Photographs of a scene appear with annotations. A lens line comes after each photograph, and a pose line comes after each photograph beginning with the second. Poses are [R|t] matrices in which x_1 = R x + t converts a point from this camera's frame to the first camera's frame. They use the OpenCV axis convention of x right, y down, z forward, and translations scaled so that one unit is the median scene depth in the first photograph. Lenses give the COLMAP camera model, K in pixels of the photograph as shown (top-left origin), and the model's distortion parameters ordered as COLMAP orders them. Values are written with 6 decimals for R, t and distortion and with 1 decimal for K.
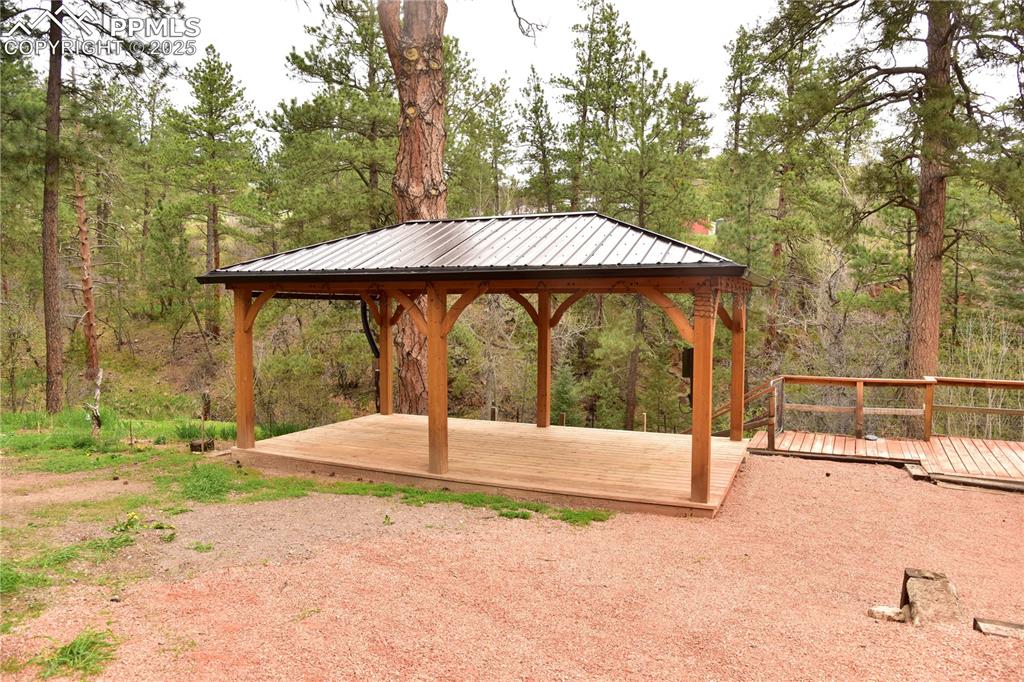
lens RADIAL K [[702.4, 0, 517.0], [0, 702.4, 338.4], [0, 0, 1]] dist [-0.109711, 0.050714]
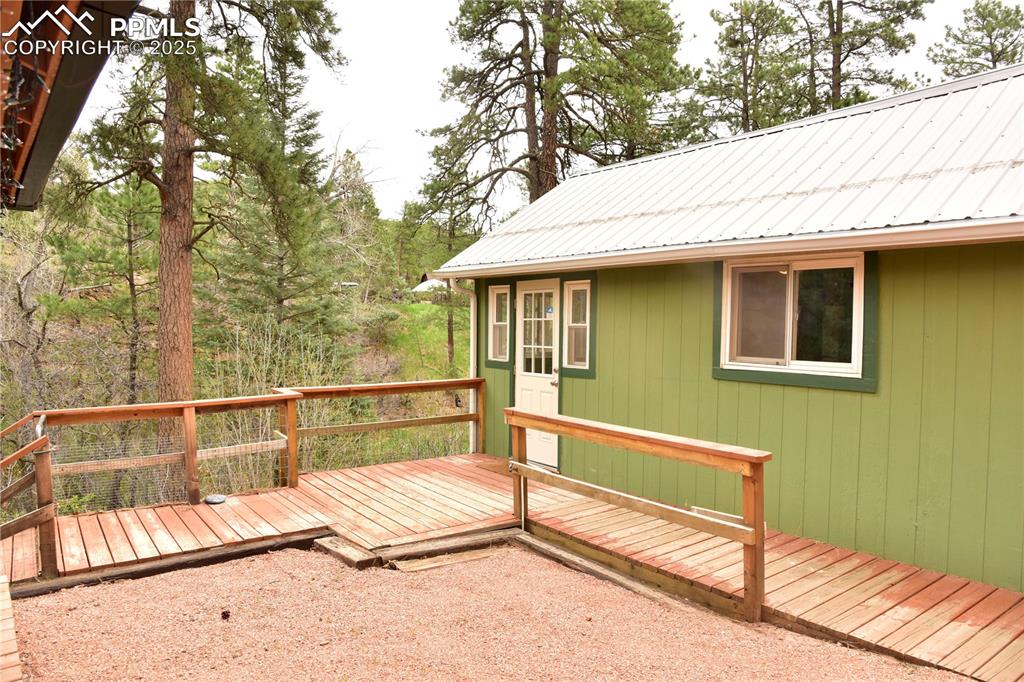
lens RADIAL K [[702.4, 0, 520.1], [0, 702.4, 344.9], [0, 0, 1]] dist [-0.109711, 0.050714]
pose [[0.459420, -0.035599, 0.887505, 0.066022], [0.052008, 0.998560, 0.013131, 0.009832], [-0.886695, 0.040125, 0.460610, 0.276498]]
